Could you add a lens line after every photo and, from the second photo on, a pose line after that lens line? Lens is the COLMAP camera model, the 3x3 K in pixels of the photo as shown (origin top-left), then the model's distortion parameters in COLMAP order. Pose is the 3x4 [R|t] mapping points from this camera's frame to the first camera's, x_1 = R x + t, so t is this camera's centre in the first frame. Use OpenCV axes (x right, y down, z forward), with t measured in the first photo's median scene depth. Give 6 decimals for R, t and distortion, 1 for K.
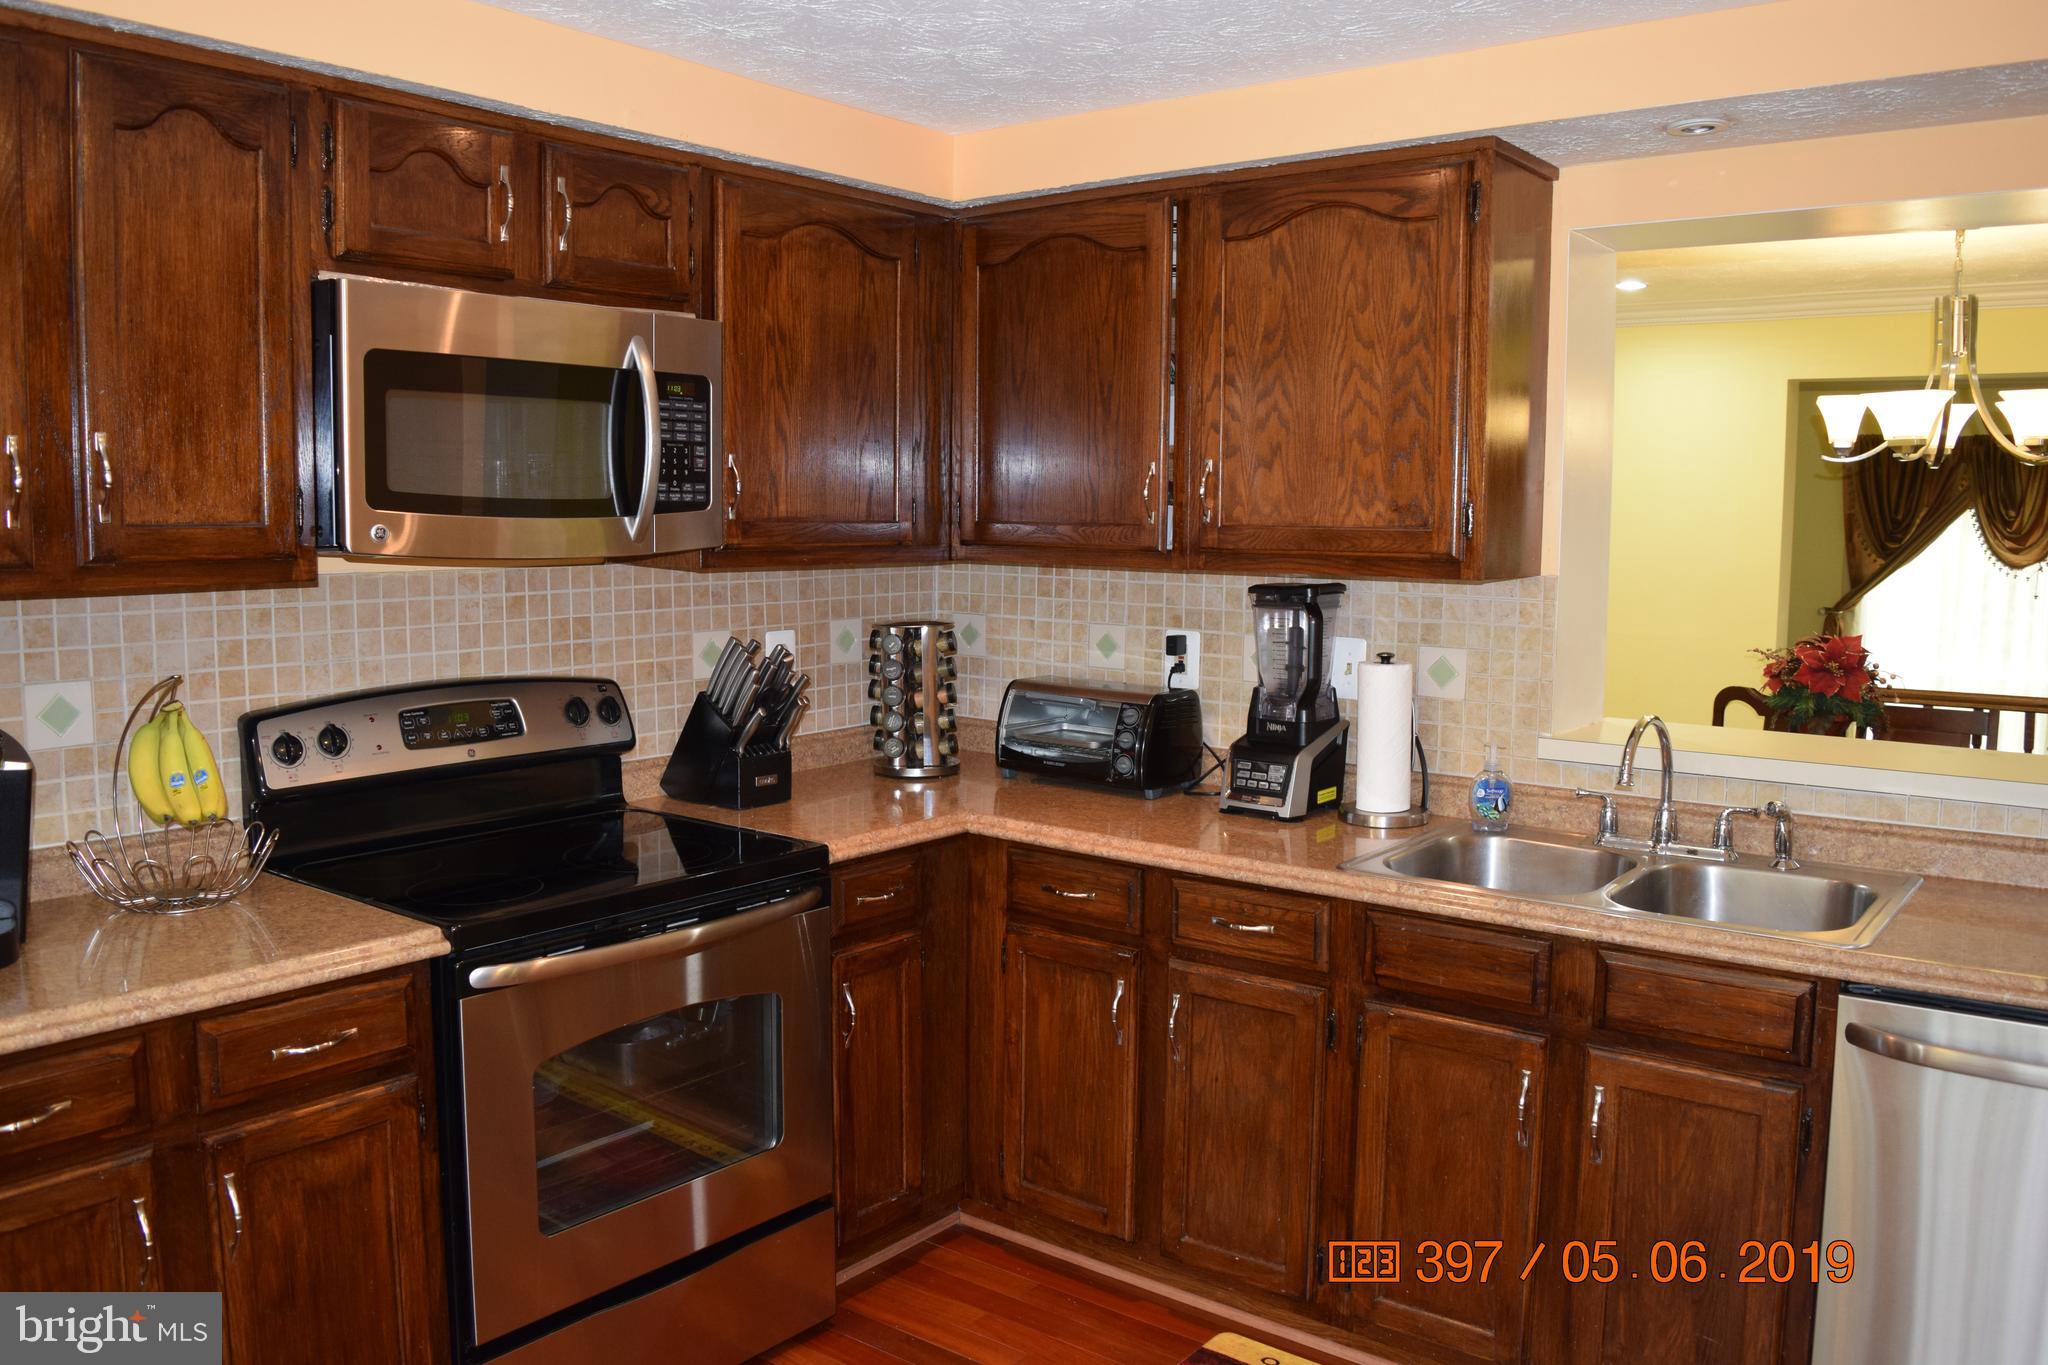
lens RADIAL K [[1610.5, 0, 1018.2], [0, 1610.5, 679.2], [0, 0, 1]] dist [-0.095258, 0.024636]
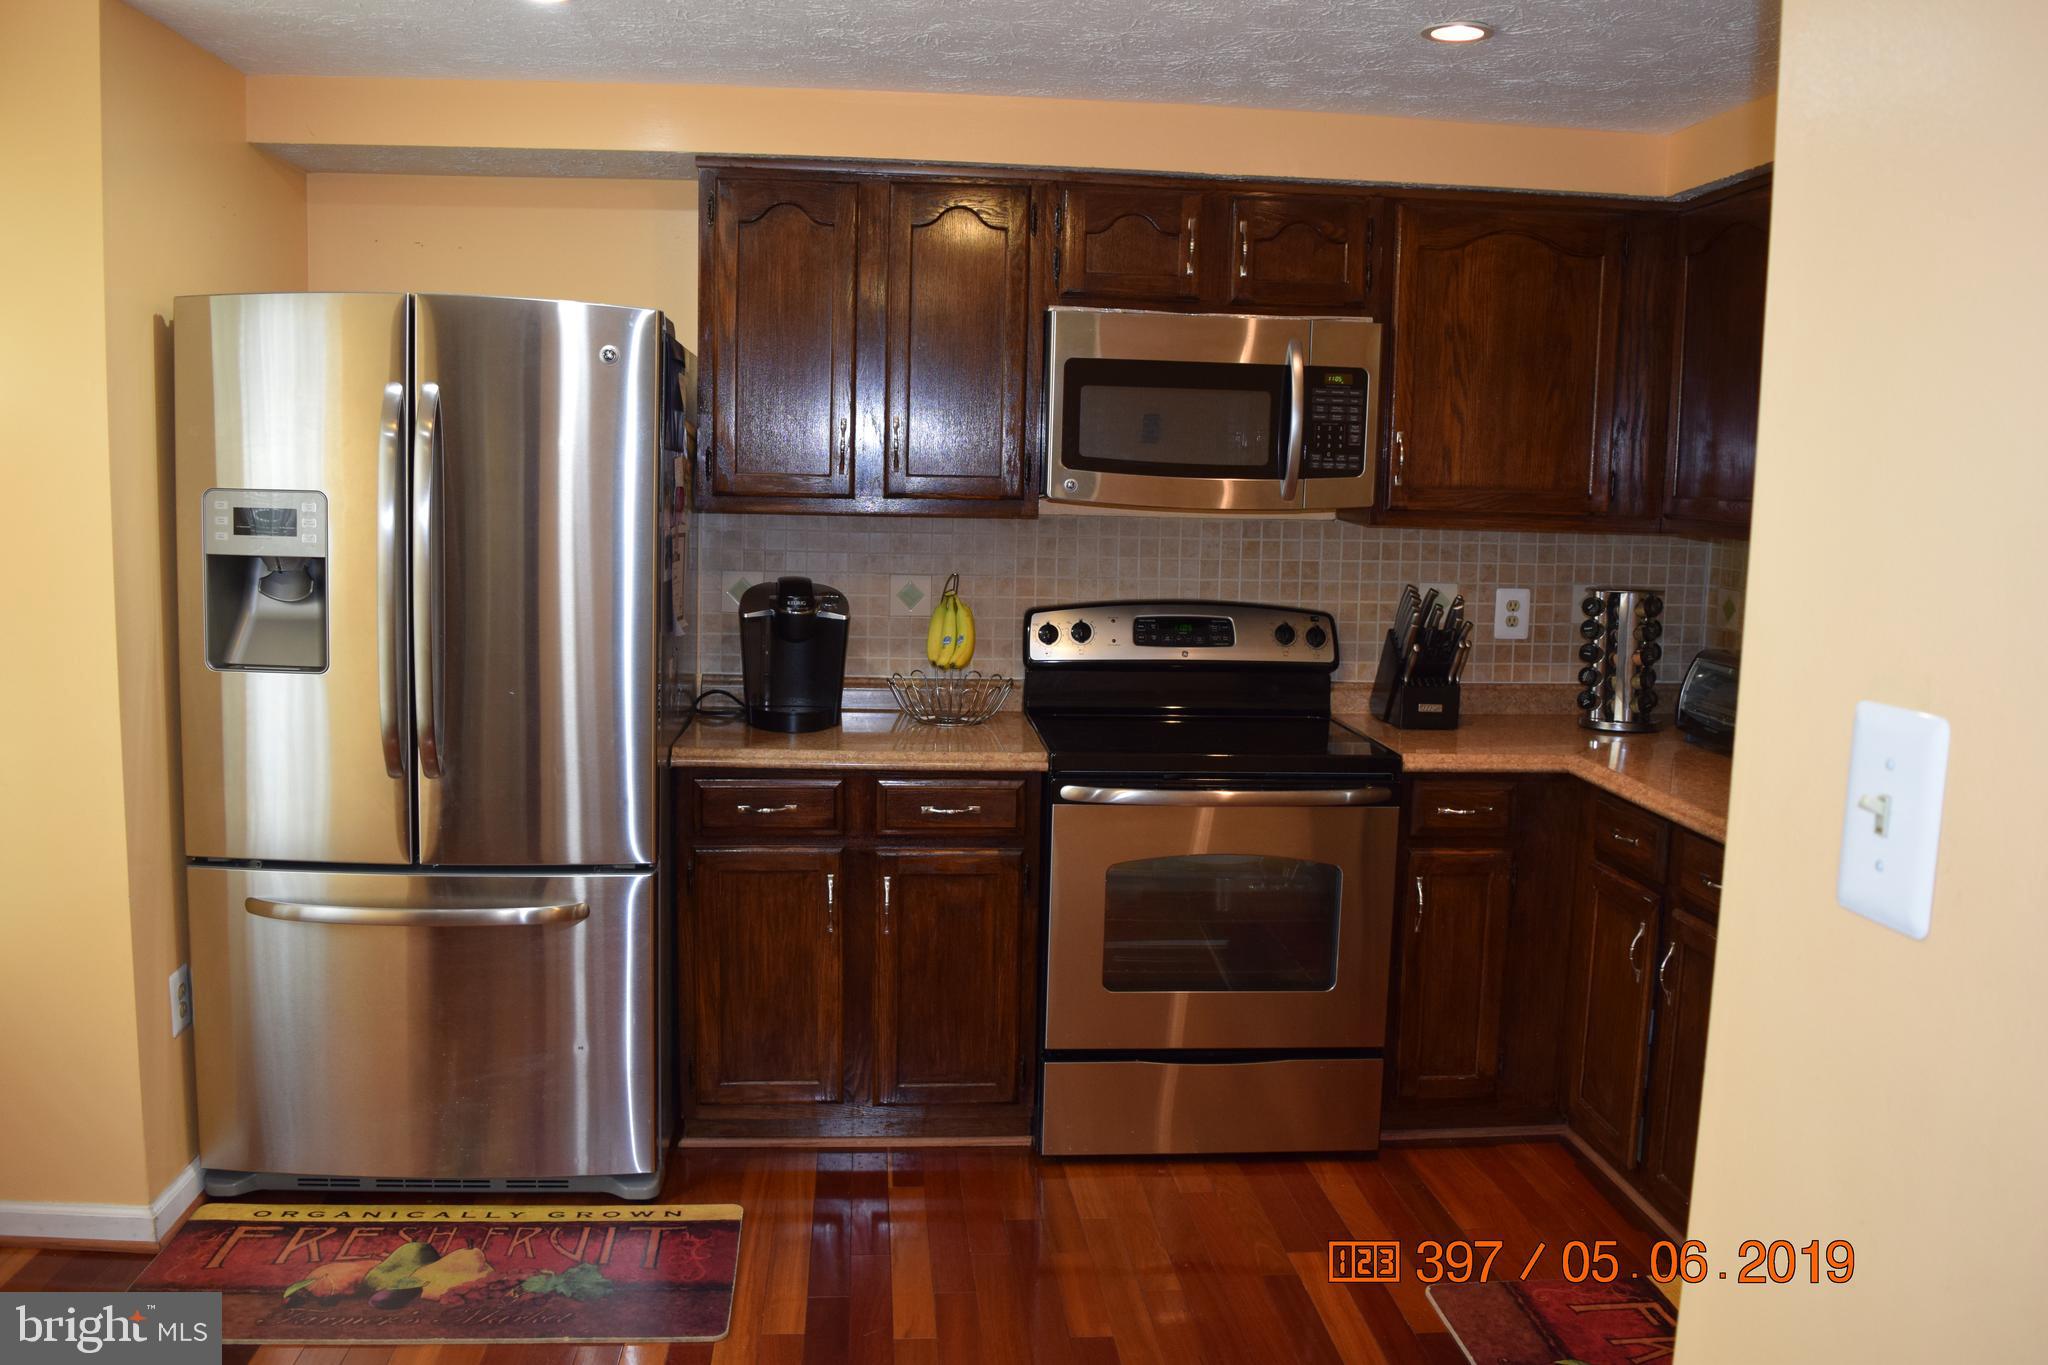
lens RADIAL K [[1610.5, 0, 1019.4], [0, 1610.5, 678.7], [0, 0, 1]] dist [-0.095258, 0.024636]
pose [[0.686913, 0.100212, -0.719798, 0.526821], [-0.094466, 0.994356, 0.048287, 0.014547], [0.720574, 0.034828, 0.692503, -0.038556]]
